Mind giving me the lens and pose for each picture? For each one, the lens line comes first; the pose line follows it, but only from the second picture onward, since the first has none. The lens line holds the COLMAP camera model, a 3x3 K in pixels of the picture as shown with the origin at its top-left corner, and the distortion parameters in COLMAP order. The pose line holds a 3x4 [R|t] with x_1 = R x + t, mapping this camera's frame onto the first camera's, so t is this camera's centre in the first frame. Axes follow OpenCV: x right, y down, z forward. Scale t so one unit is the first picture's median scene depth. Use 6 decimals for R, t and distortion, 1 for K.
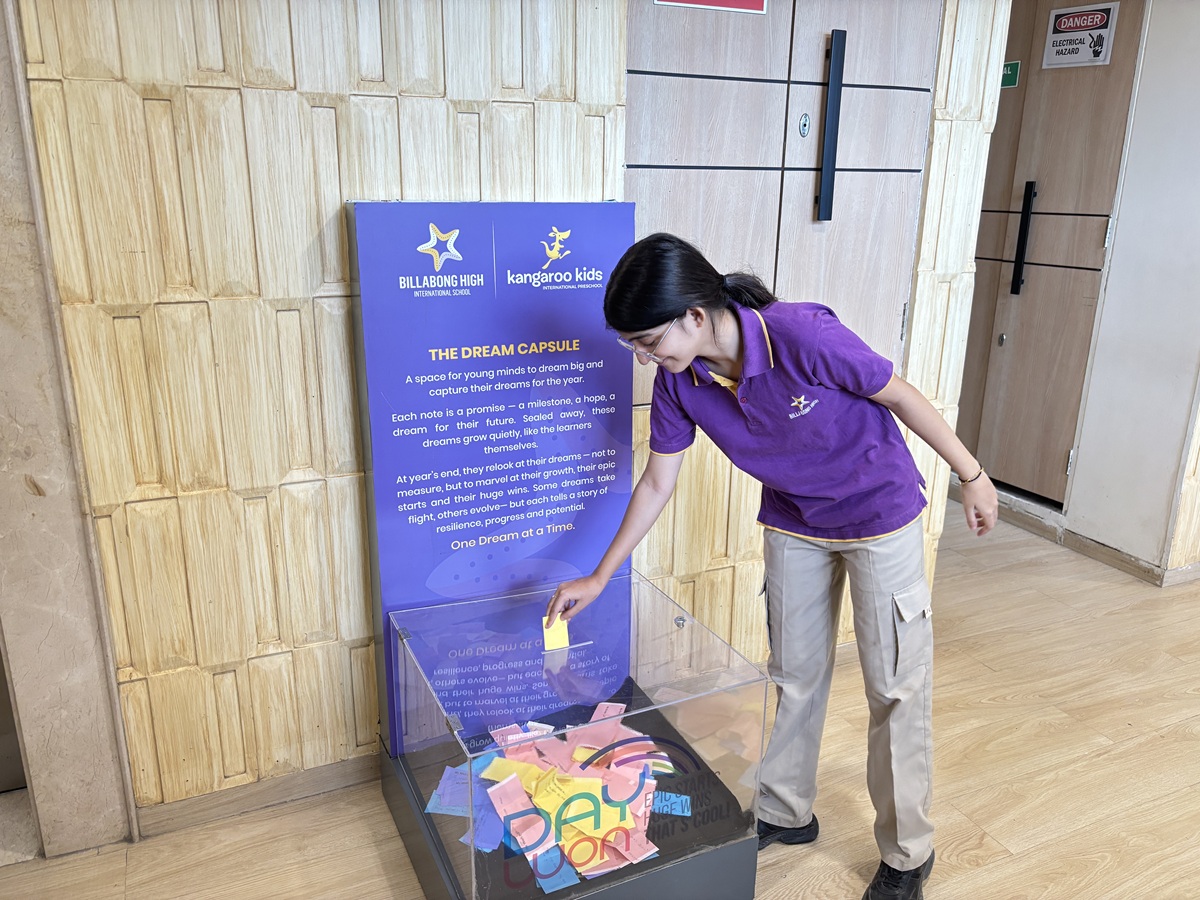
lens RADIAL K [[926.2, 0, 597.7], [0, 926.2, 447.8], [0, 0, 1]] dist [0.044431, -0.066129]
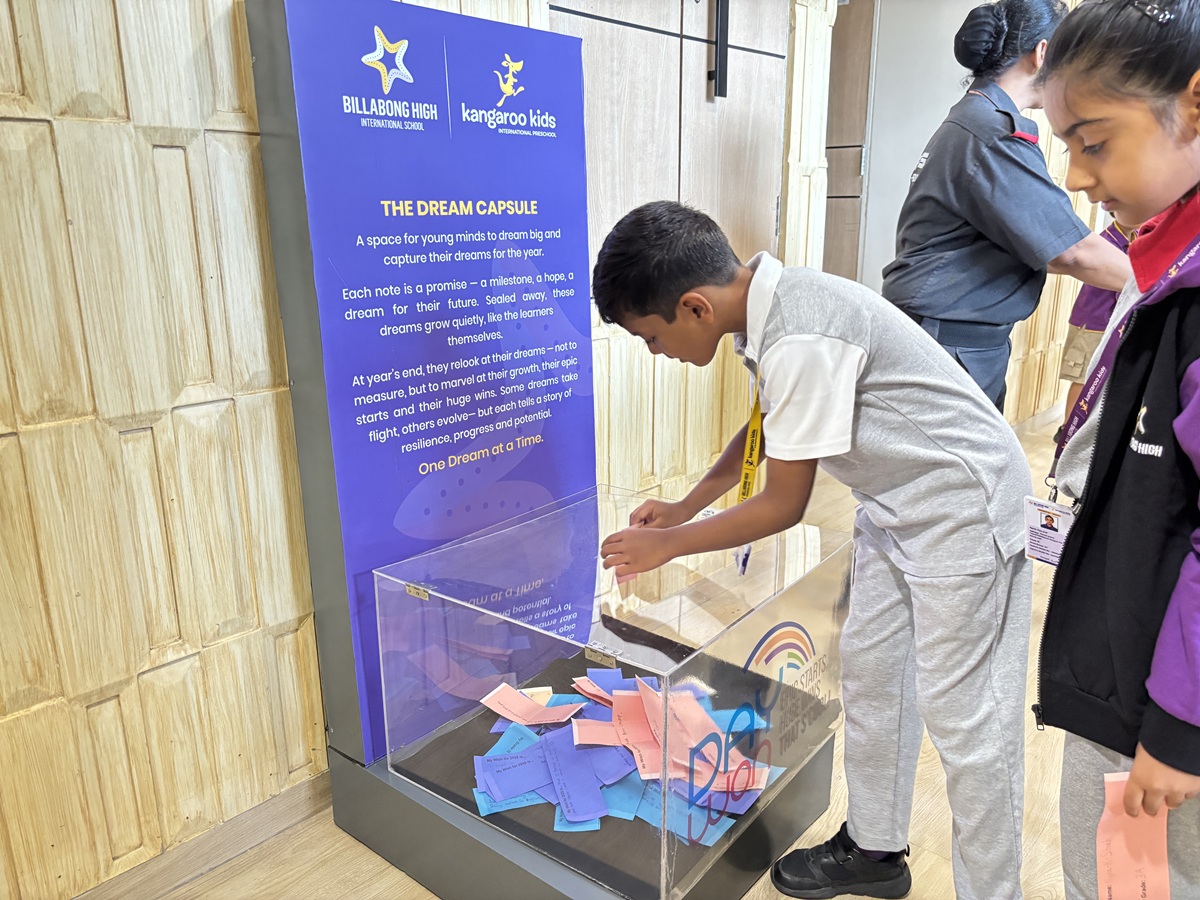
lens RADIAL K [[930.4, 0, 600.0], [0, 930.4, 450.0], [0, 0, 1]] dist [-0.029620, 0.049691]
pose [[0.917783, -0.114331, 0.380267, -0.313600], [0.123384, 0.992359, 0.000571, 0.108685], [-0.377427, 0.046395, 0.924877, 0.247940]]
